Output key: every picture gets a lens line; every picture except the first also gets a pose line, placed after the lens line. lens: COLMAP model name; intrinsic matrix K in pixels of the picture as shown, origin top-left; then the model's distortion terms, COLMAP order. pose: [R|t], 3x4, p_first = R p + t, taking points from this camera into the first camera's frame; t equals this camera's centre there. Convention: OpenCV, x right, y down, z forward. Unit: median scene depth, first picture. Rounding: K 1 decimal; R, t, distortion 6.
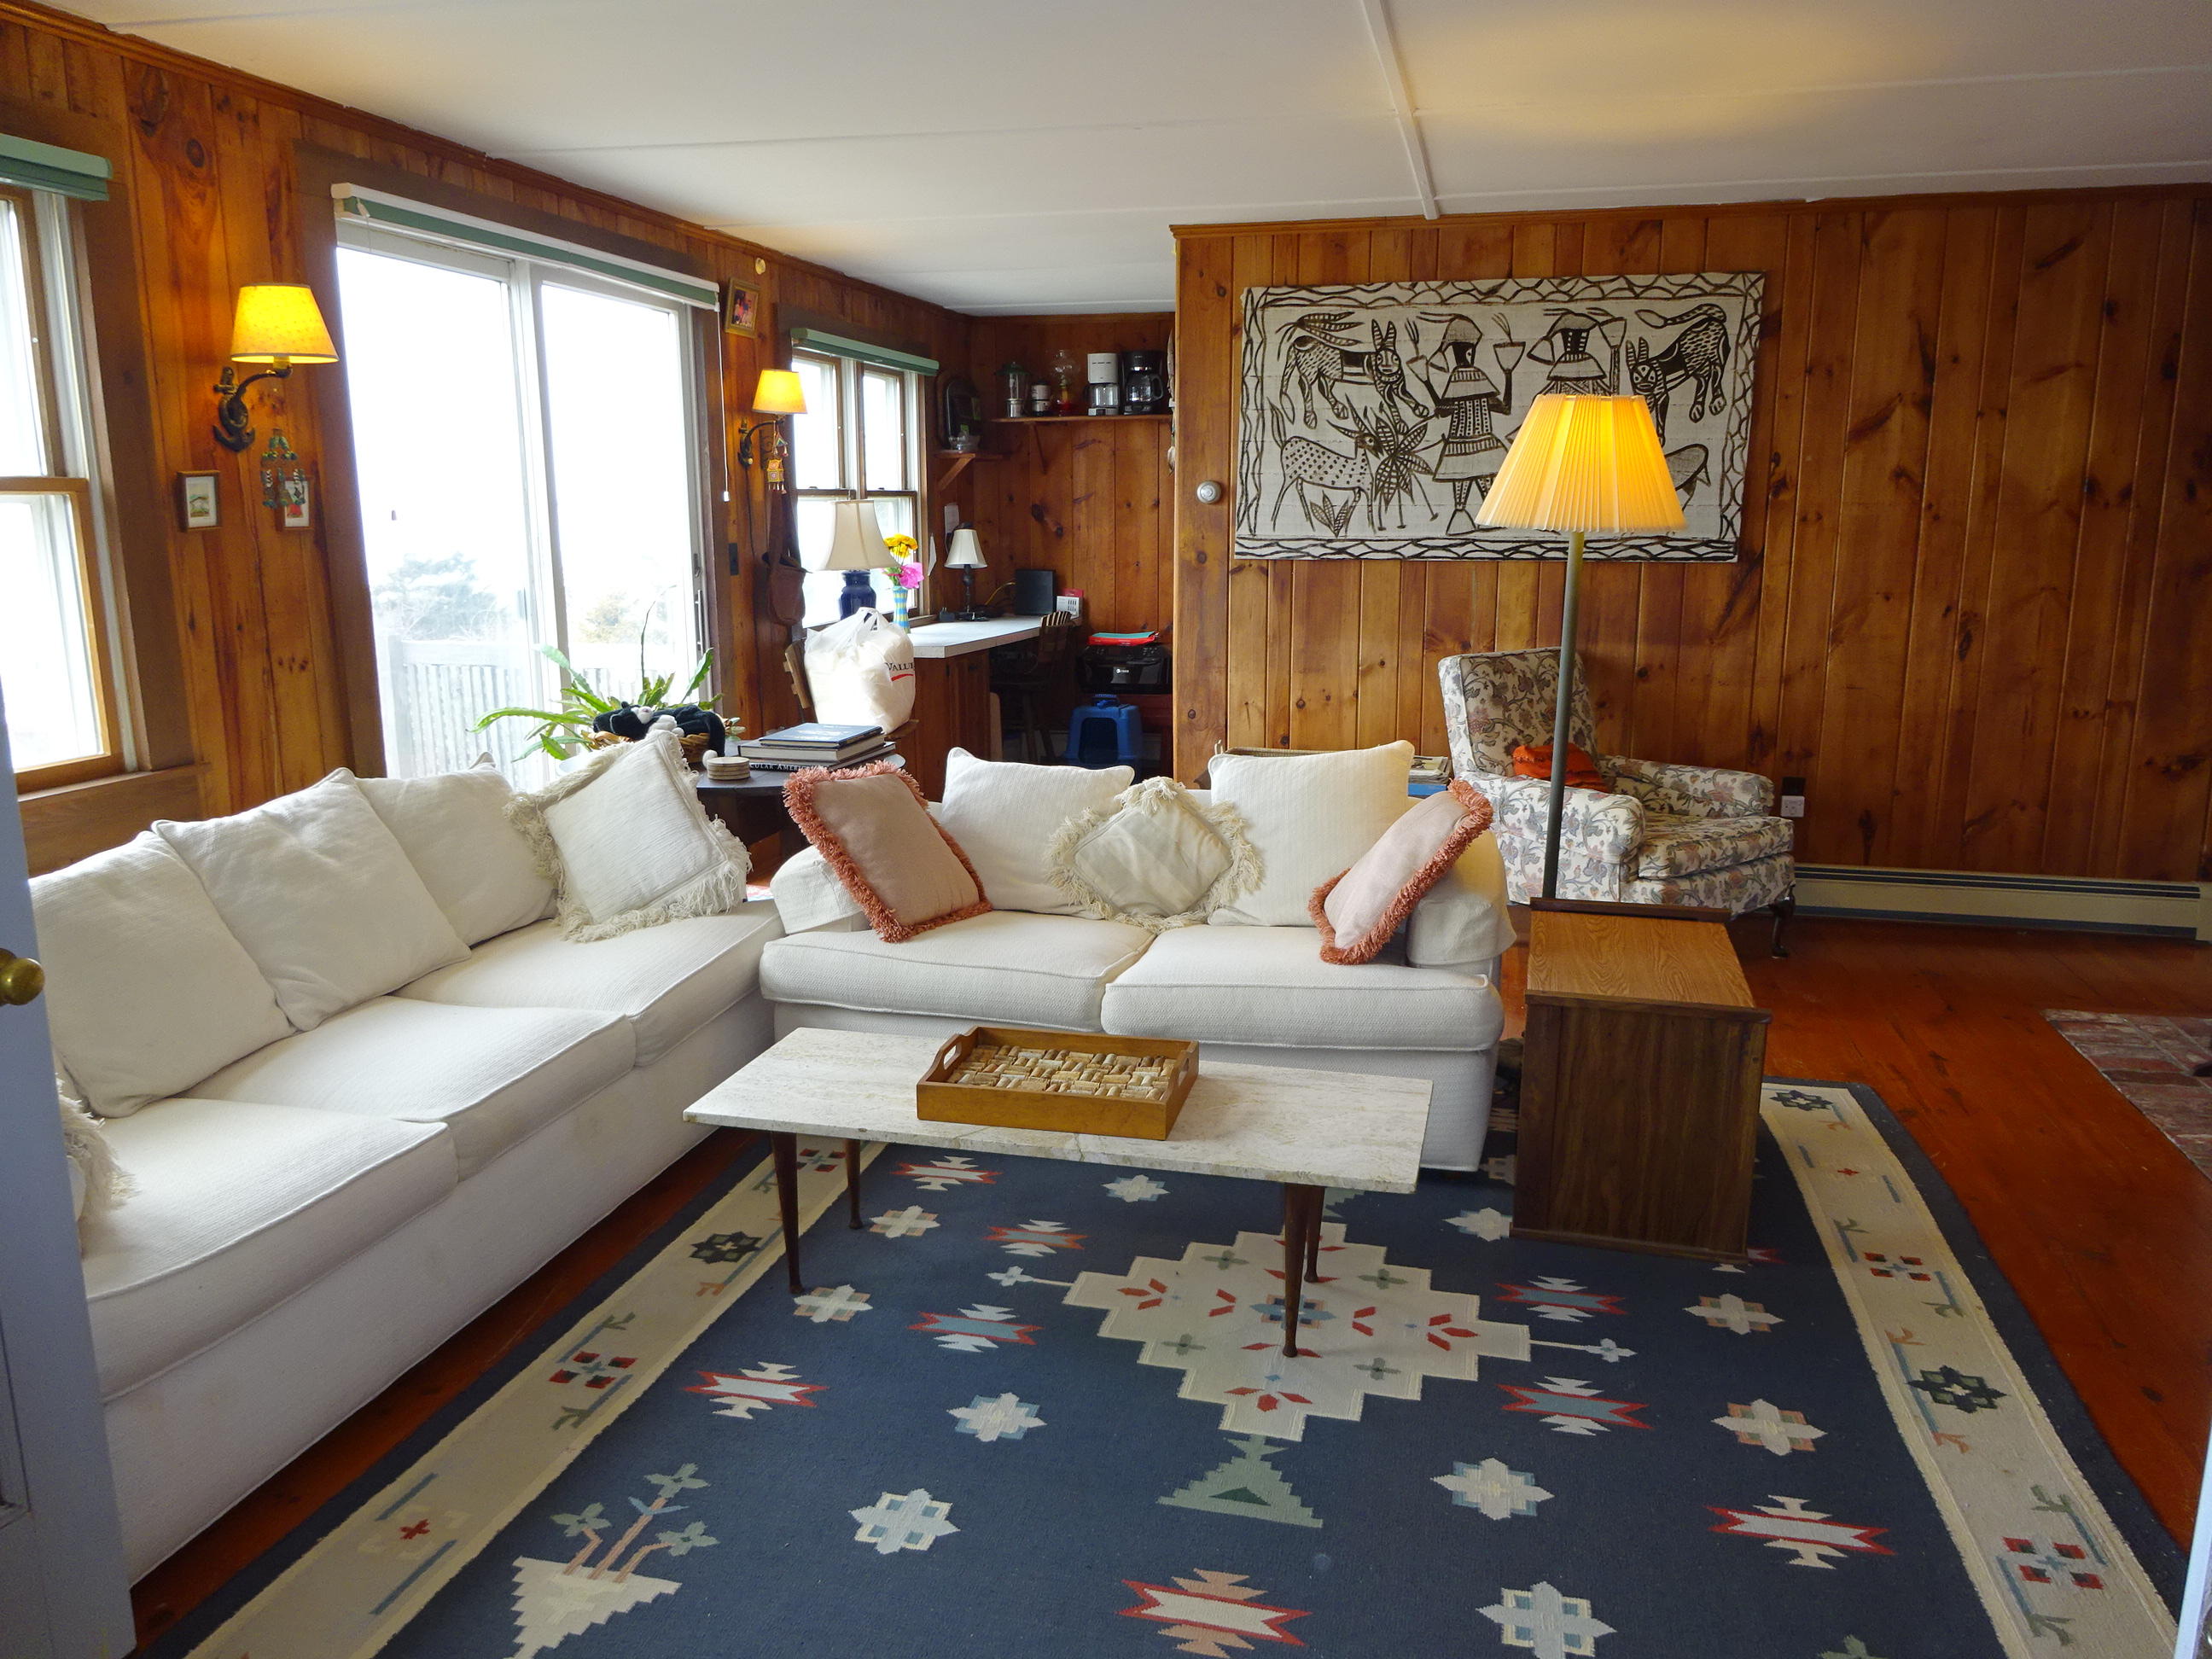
lens RADIAL K [[1635.1, 0, 1106.0], [0, 1635.1, 829.5], [0, 0, 1]] dist [-0.001113, -0.009149]
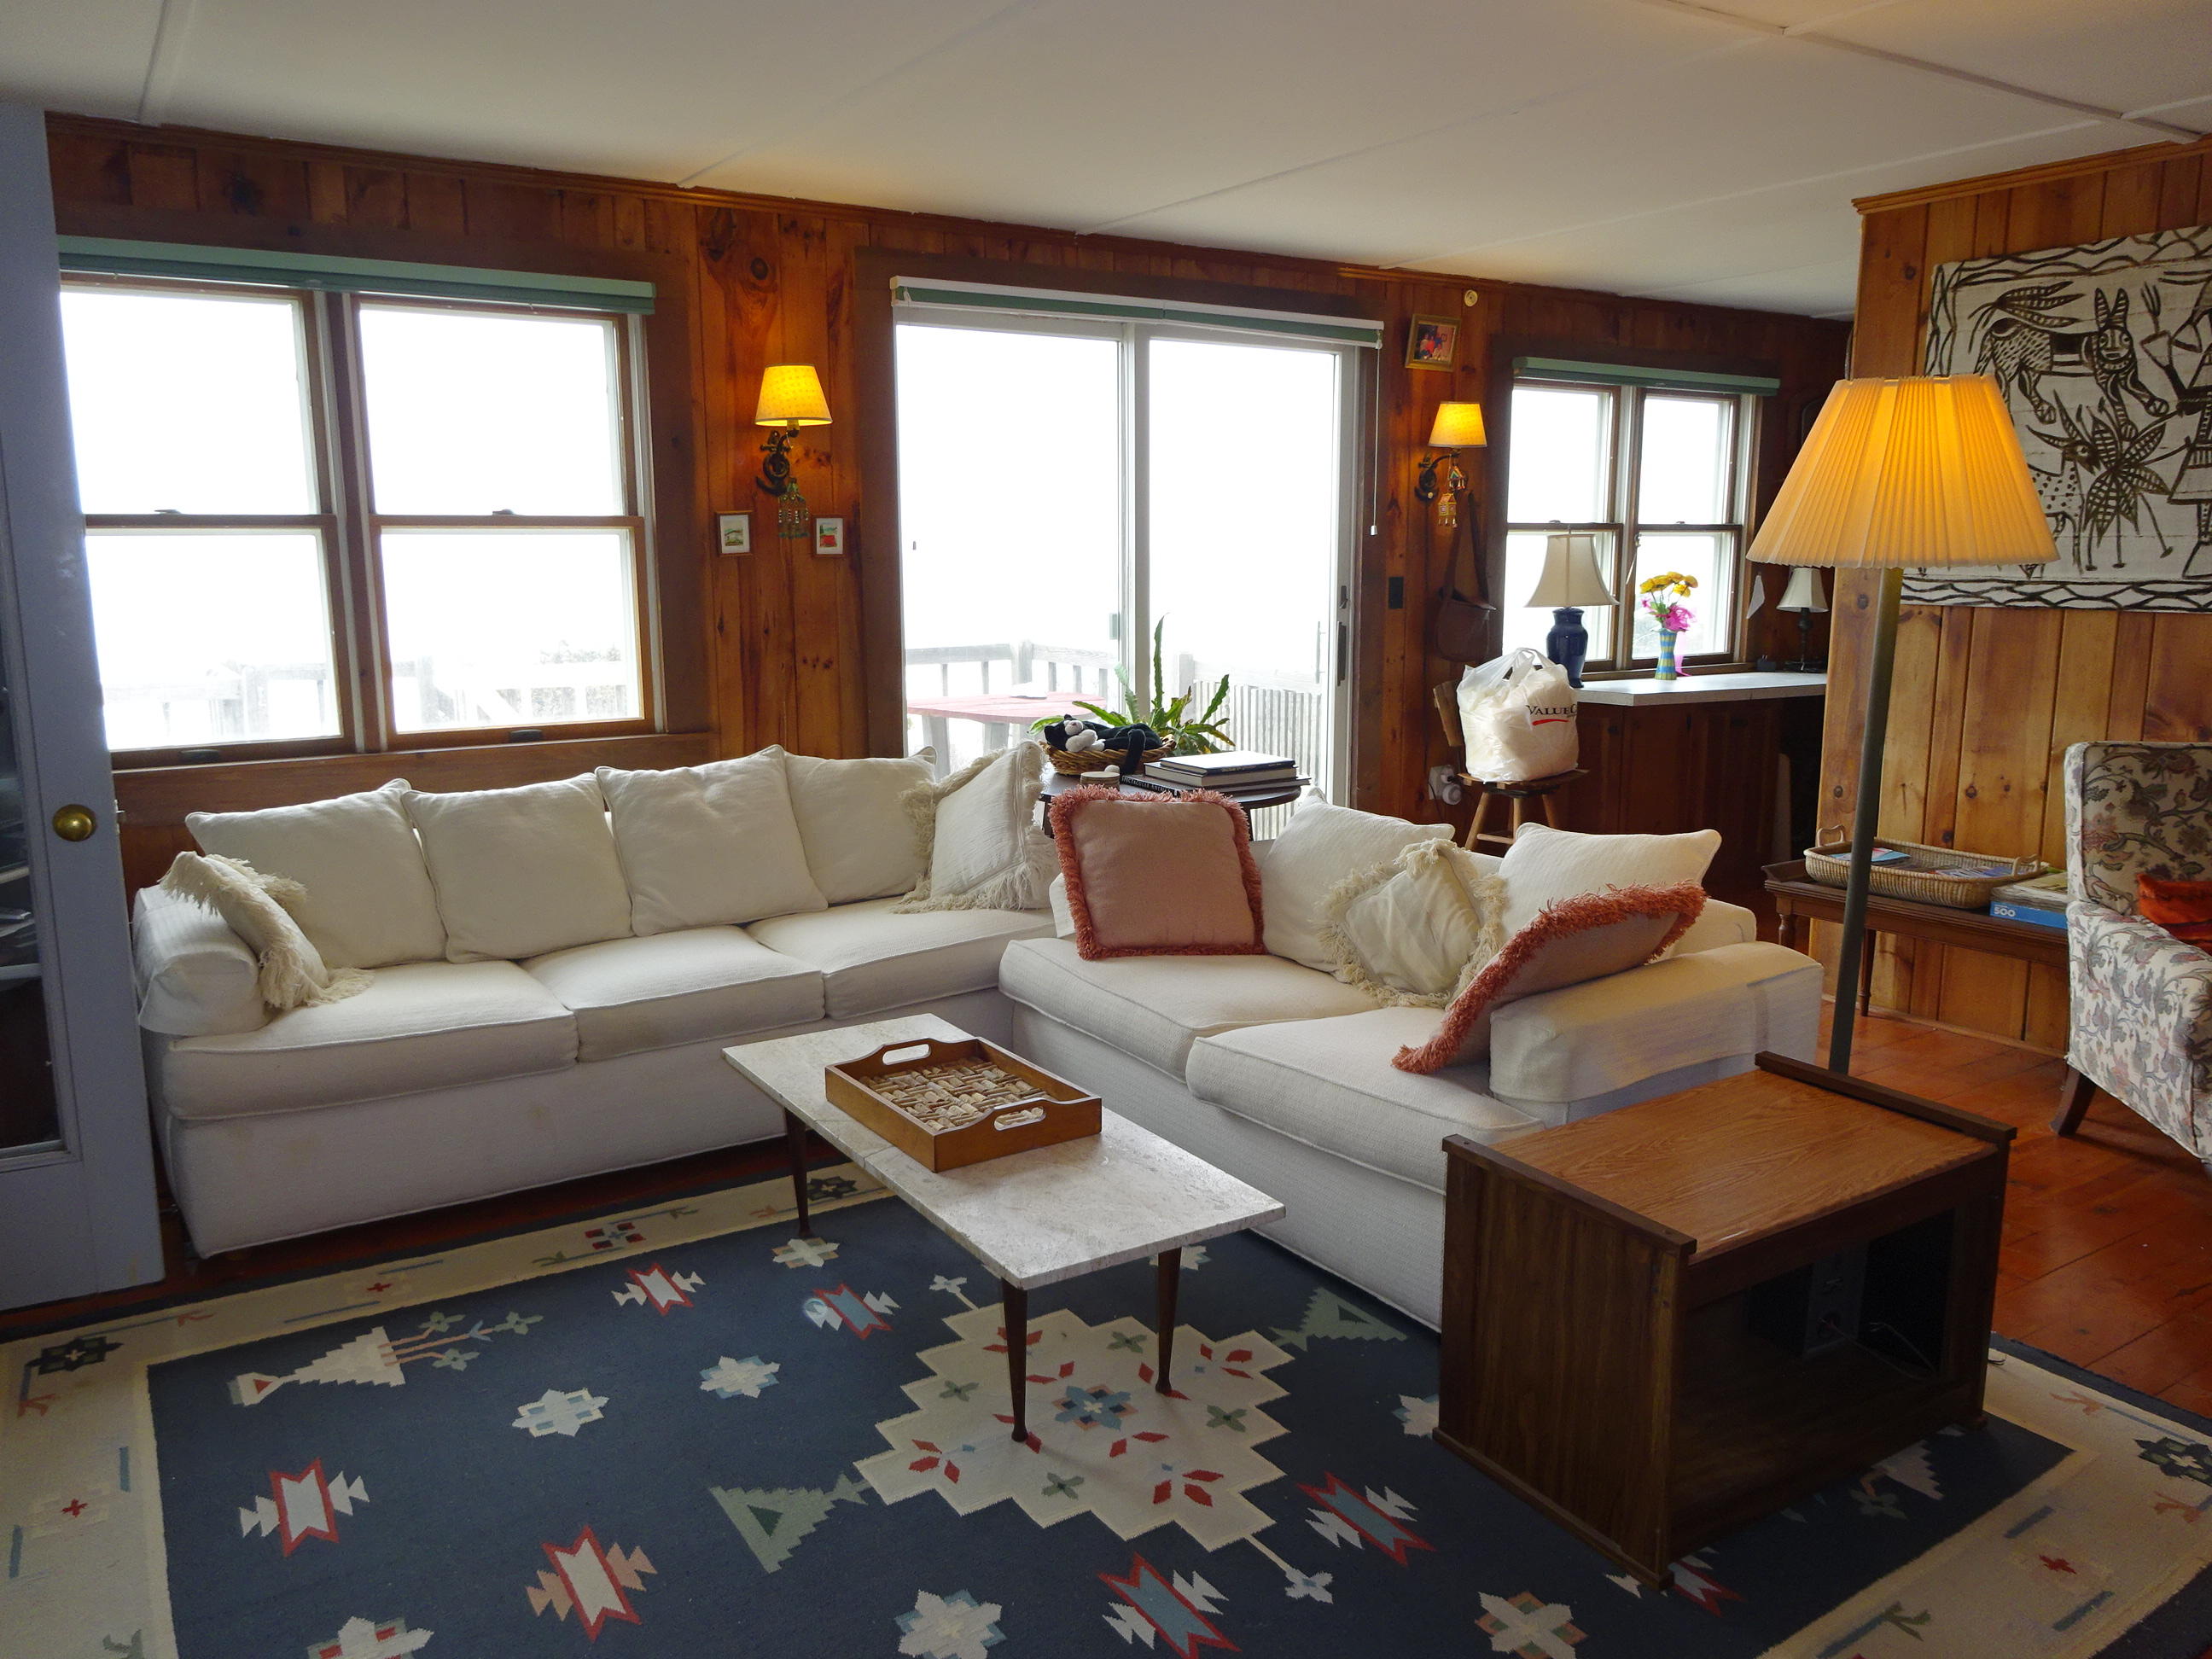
lens RADIAL K [[1635.1, 0, 1106.0], [0, 1635.1, 829.5], [0, 0, 1]] dist [-0.001113, -0.009149]
pose [[0.721632, 0.117890, -0.682165, 0.508653], [-0.134516, 0.990491, 0.028876, -0.038100], [0.679082, 0.070924, 0.730628, 0.225637]]
